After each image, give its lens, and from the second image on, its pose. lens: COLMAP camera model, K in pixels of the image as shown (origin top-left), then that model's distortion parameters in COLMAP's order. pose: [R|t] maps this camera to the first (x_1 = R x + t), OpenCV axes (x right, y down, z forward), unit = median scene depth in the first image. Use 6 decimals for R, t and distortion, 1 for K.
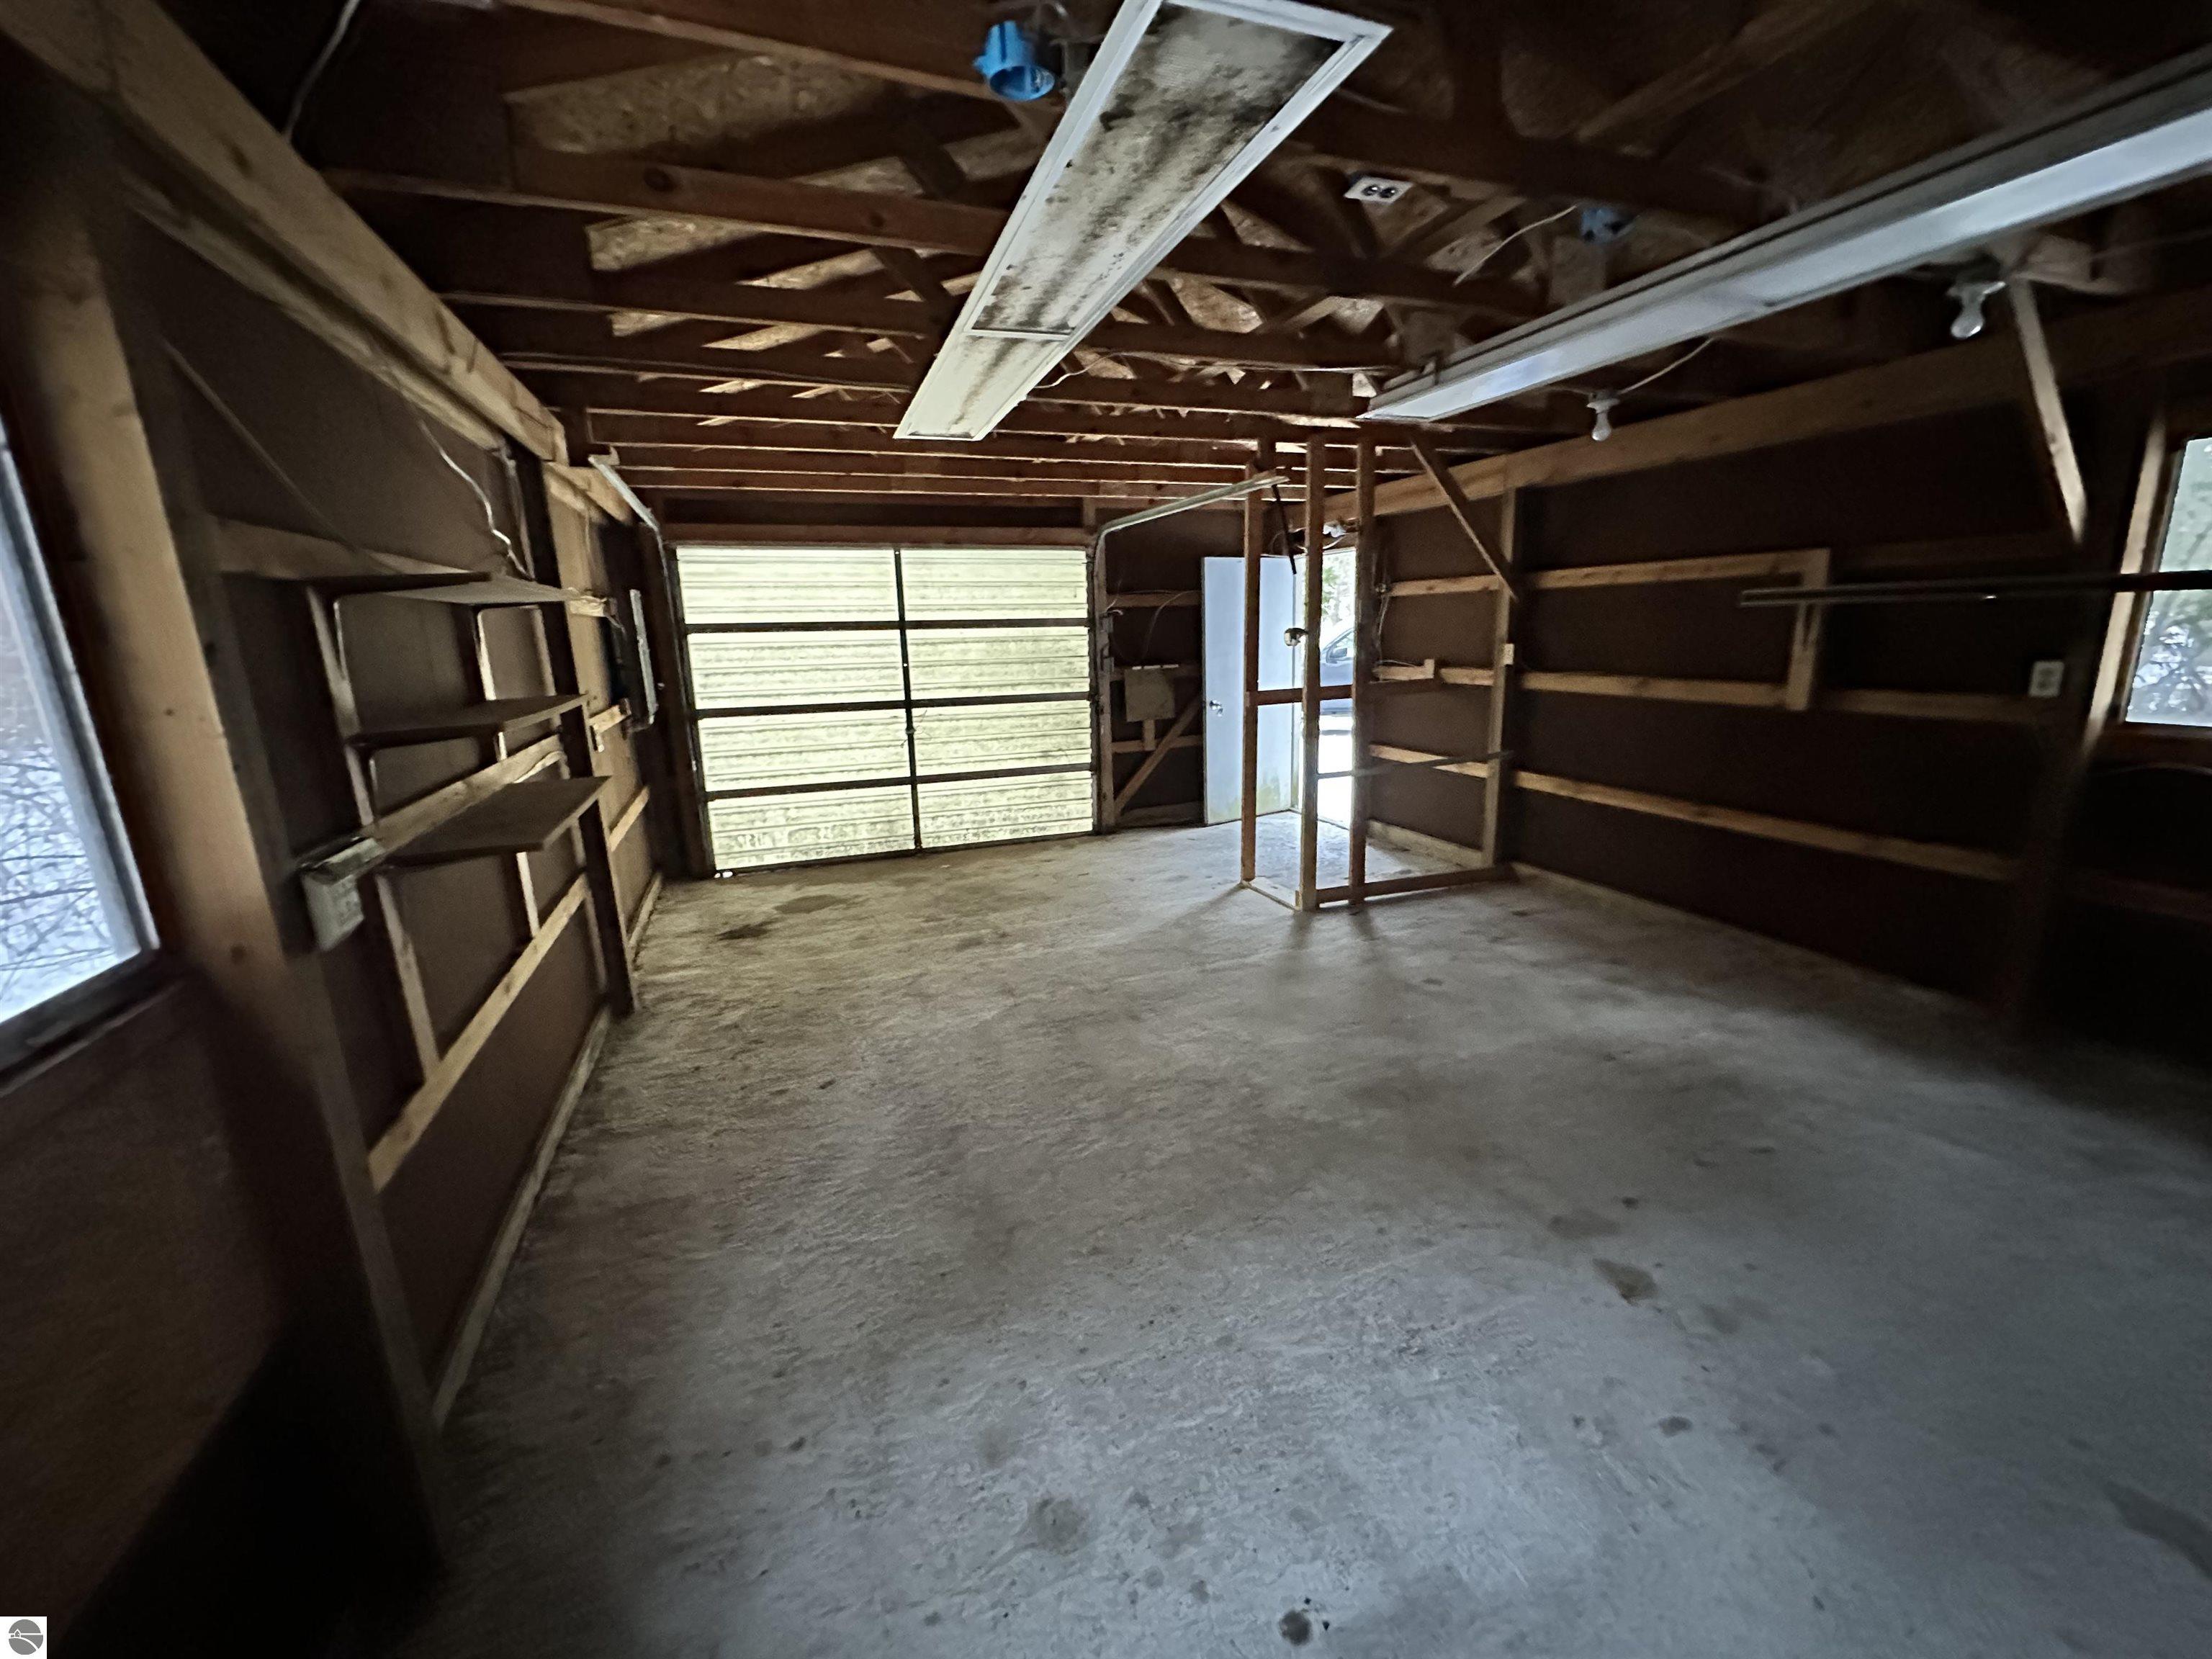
lens RADIAL K [[879.8, 0, 1109.3], [0, 879.8, 831.5], [0, 0, 1]] dist [-0.003075, 0.000758]
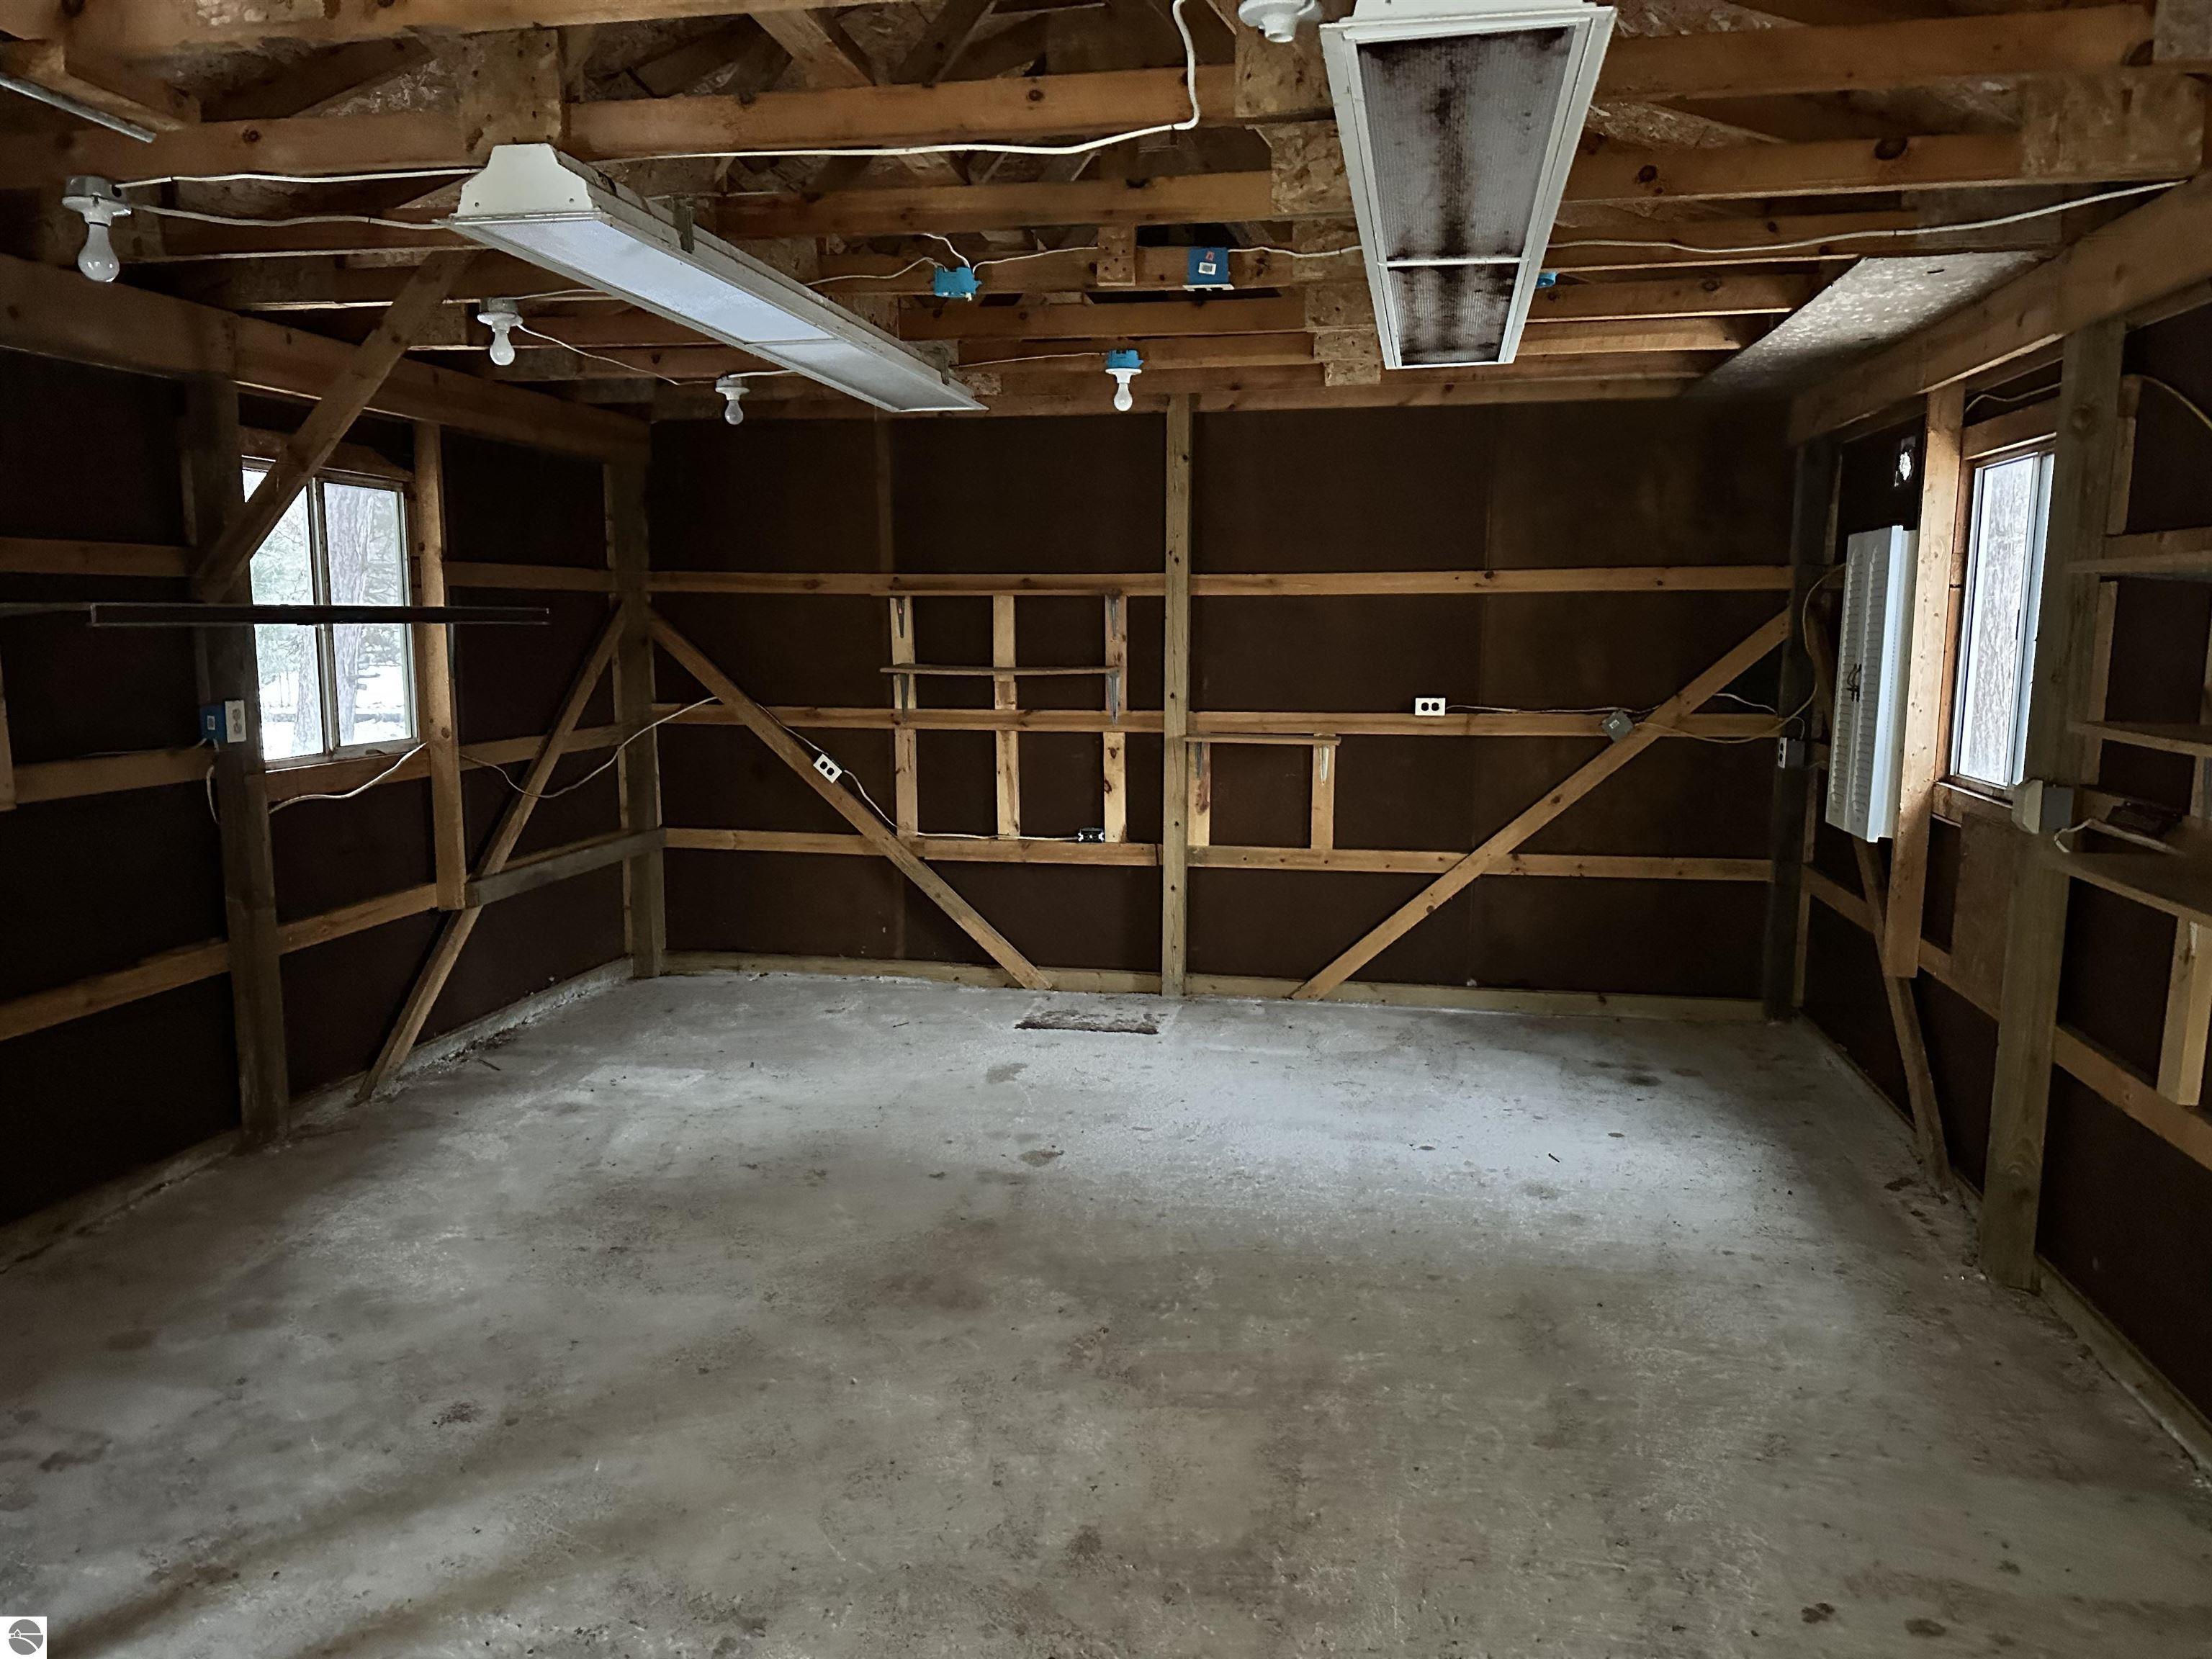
lens RADIAL K [[1527.8, 0, 1109.4], [0, 1527.8, 830.8], [0, 0, 1]] dist [0.027932, -0.013295]
pose [[-0.850389, -0.049318, 0.523839, -0.399457], [0.139737, 0.938675, 0.315220, -0.391343], [-0.507260, 0.341259, -0.791347, 1.648331]]
